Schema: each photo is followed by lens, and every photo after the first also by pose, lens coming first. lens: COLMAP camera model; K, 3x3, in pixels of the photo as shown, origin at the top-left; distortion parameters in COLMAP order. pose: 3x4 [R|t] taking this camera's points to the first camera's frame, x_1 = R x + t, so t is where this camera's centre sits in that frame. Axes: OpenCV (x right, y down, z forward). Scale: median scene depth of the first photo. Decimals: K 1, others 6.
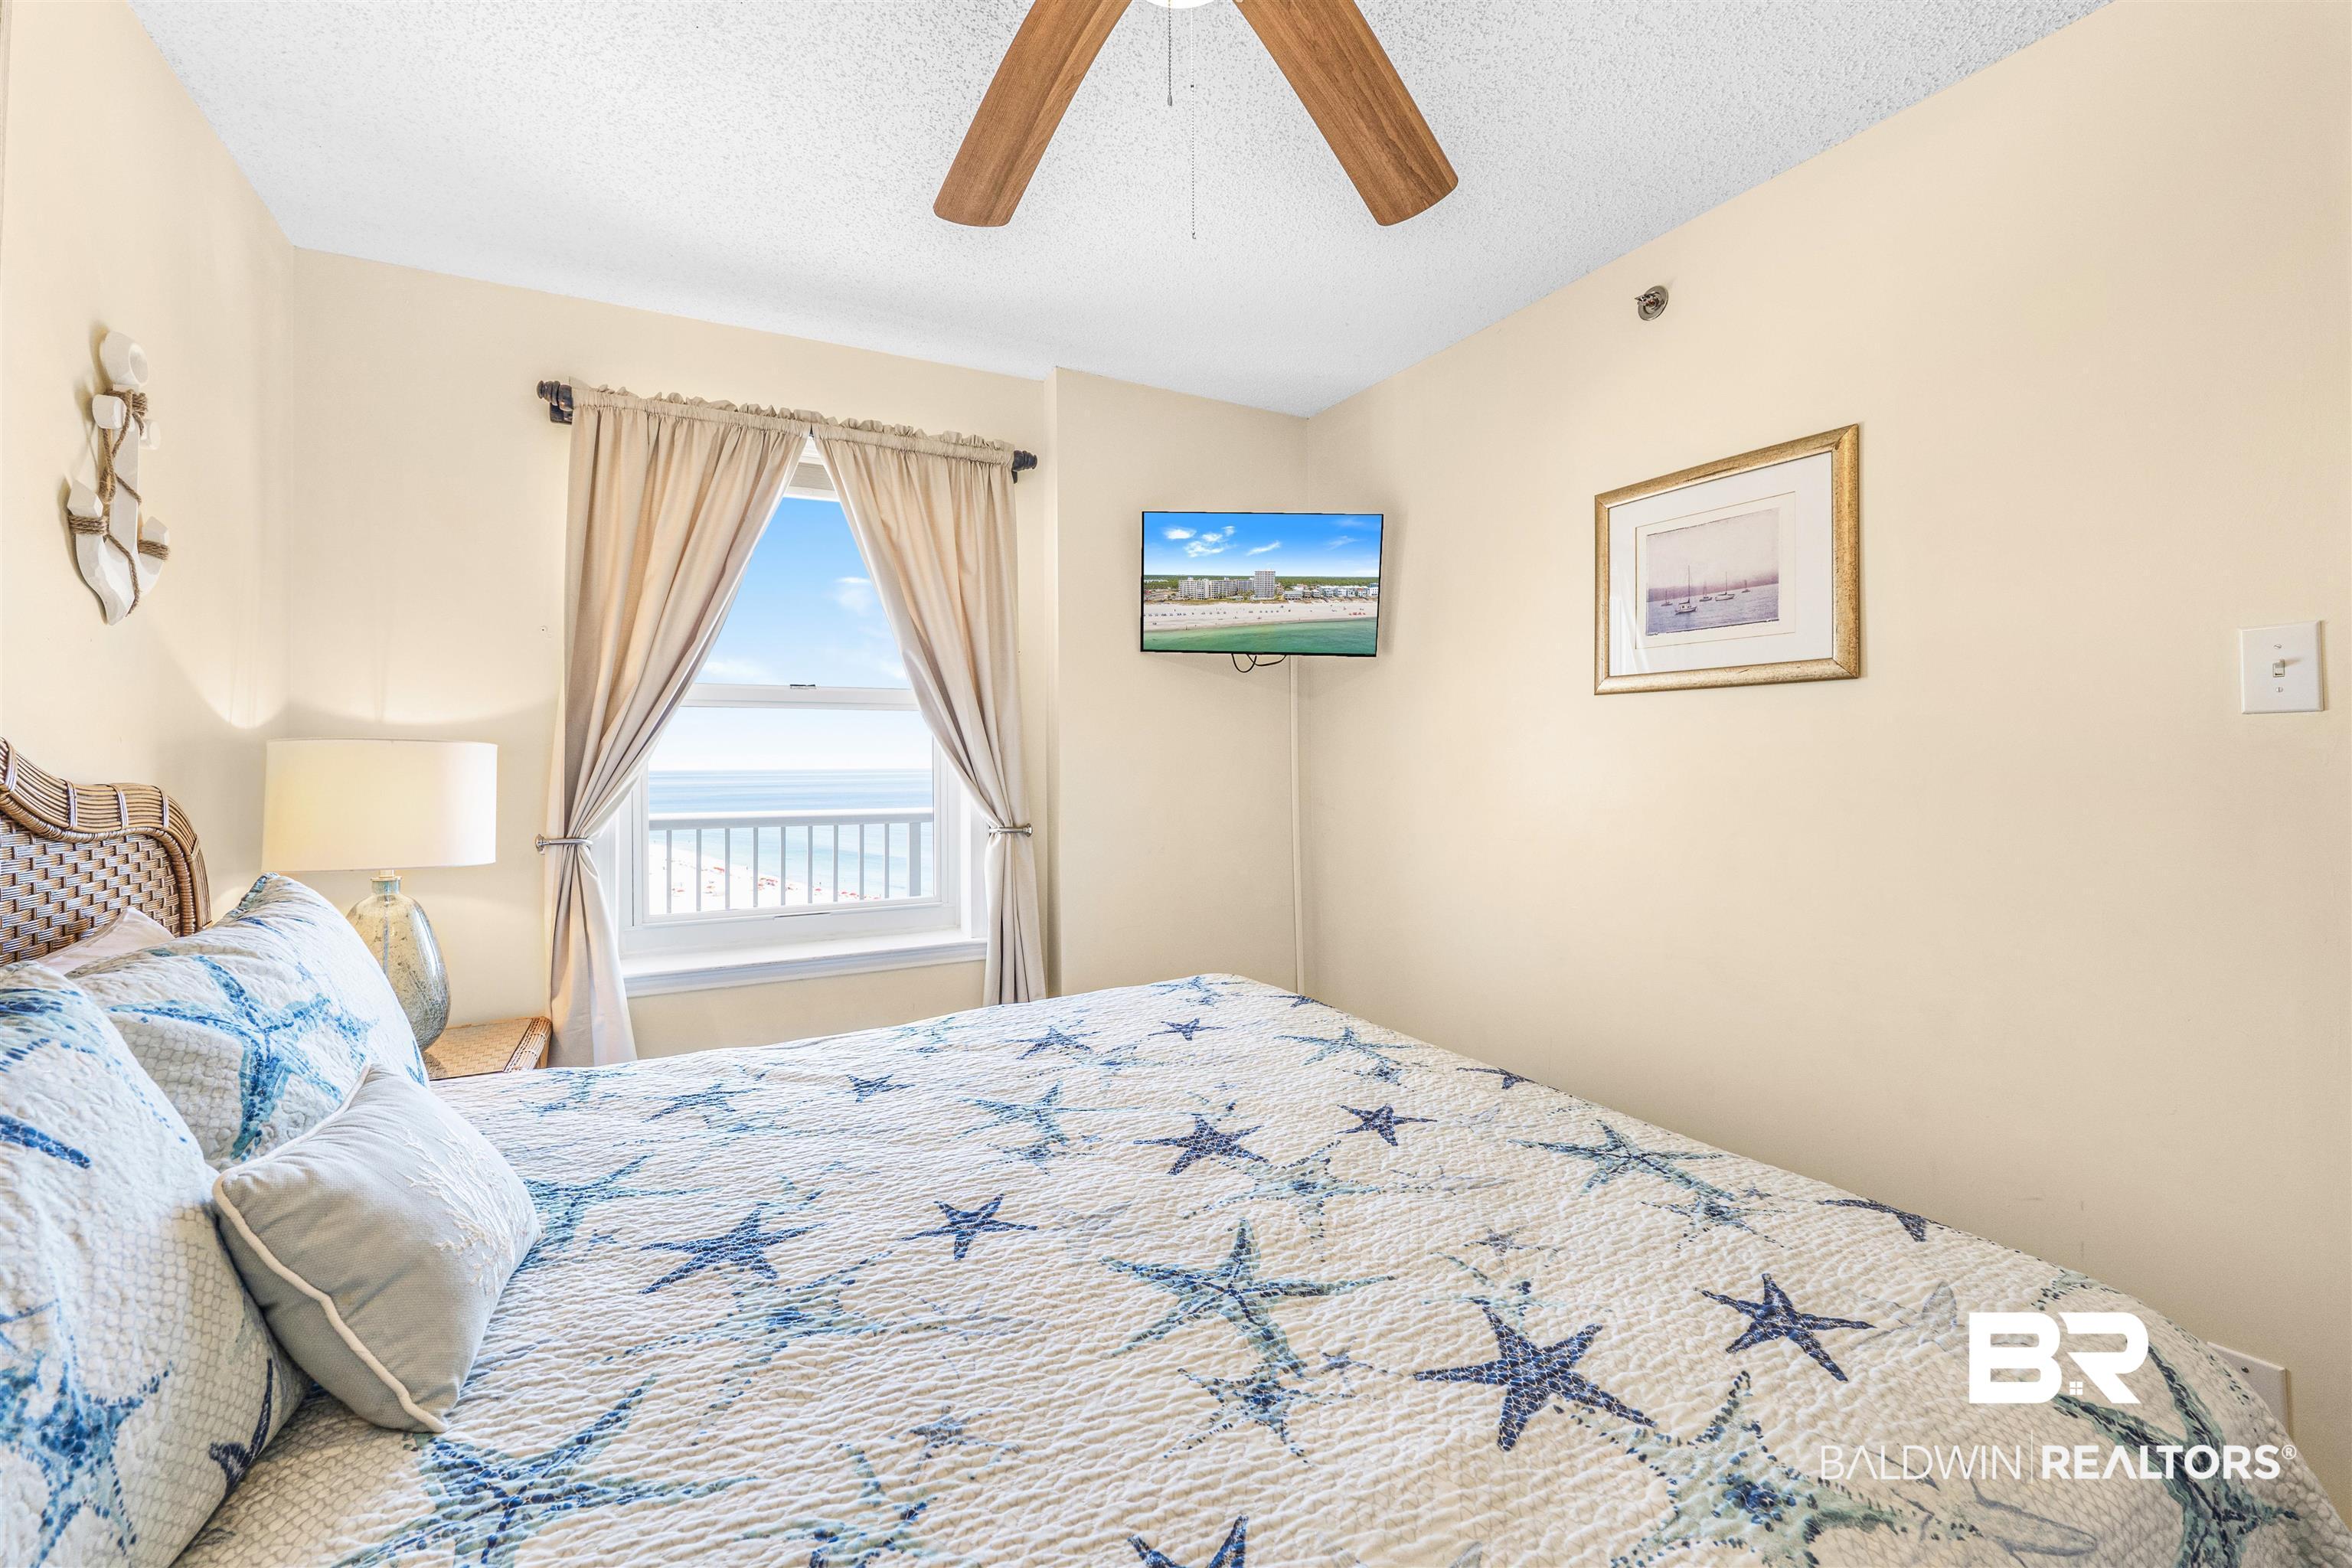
lens RADIAL K [[964.2, 0, 1176.0], [0, 964.2, 784.0], [0, 0, 1]] dist [-0.017449, 0.000067]
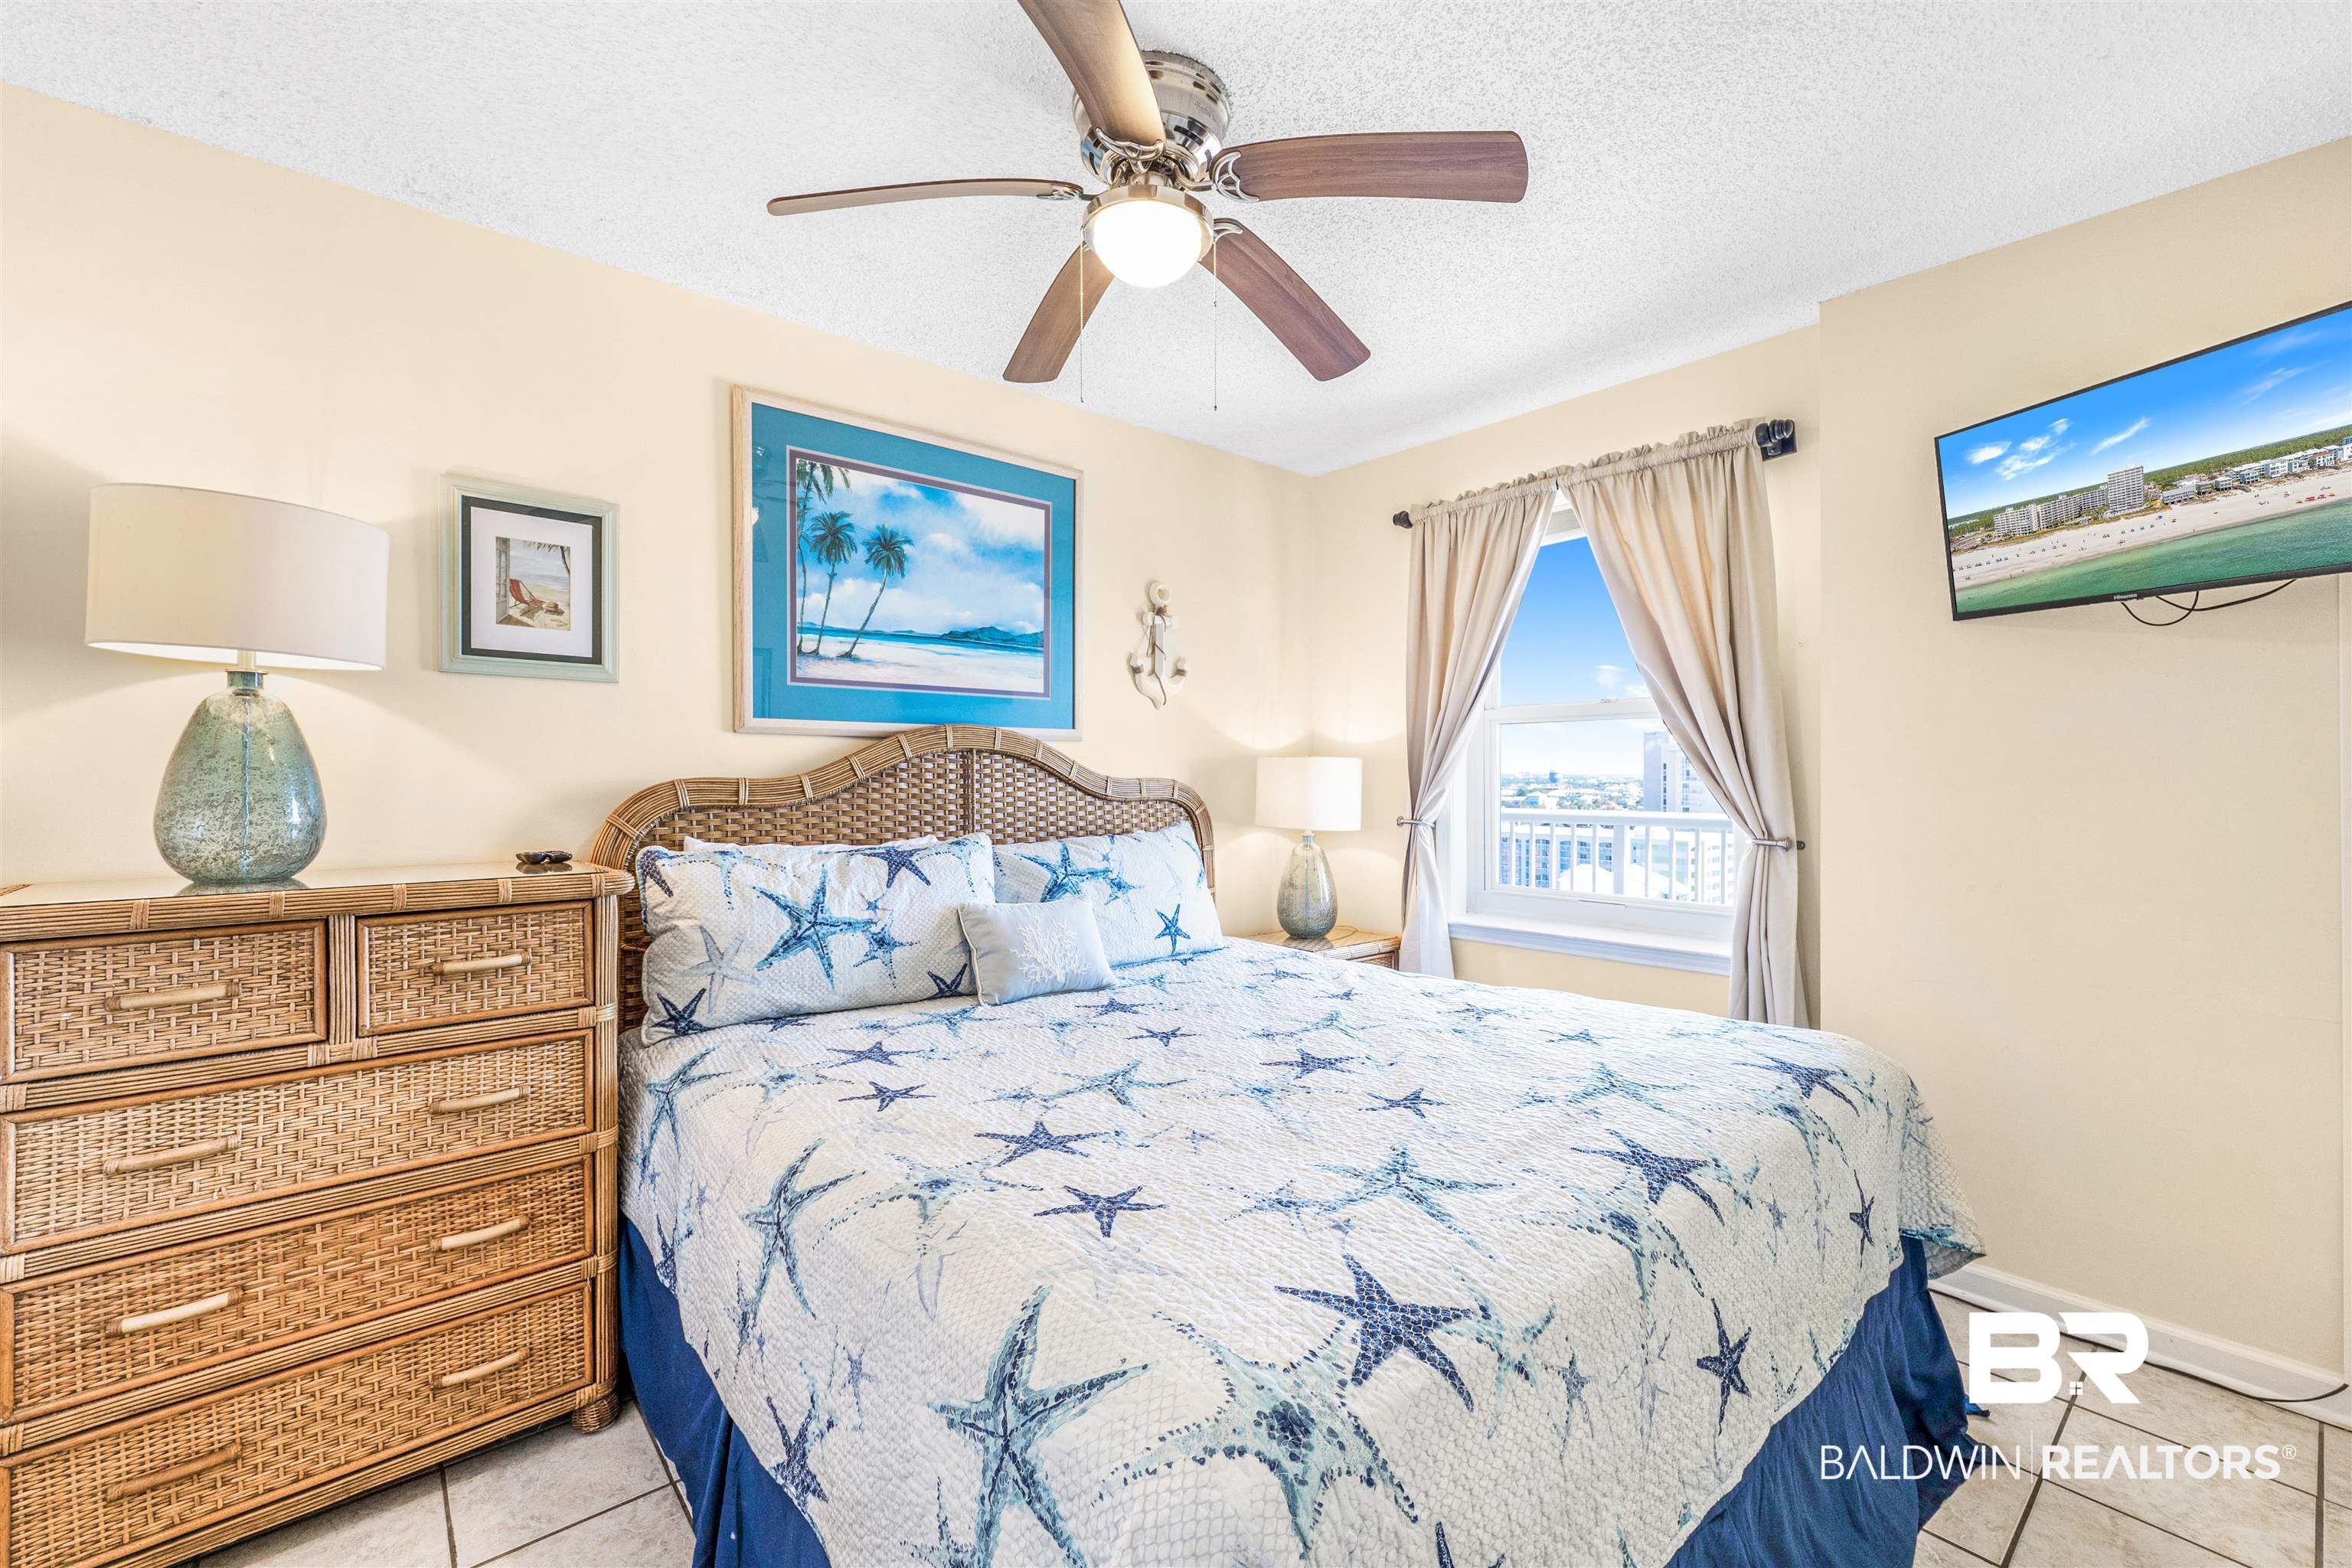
lens RADIAL K [[987.3, 0, 1176.0], [0, 987.3, 784.0], [0, 0, 1]] dist [0.000147, -0.000889]
pose [[0.227029, 0.020928, -0.973663, 0.772456], [-0.015552, 0.999719, 0.017862, -0.016581], [0.973764, 0.011087, 0.227291, 0.305186]]
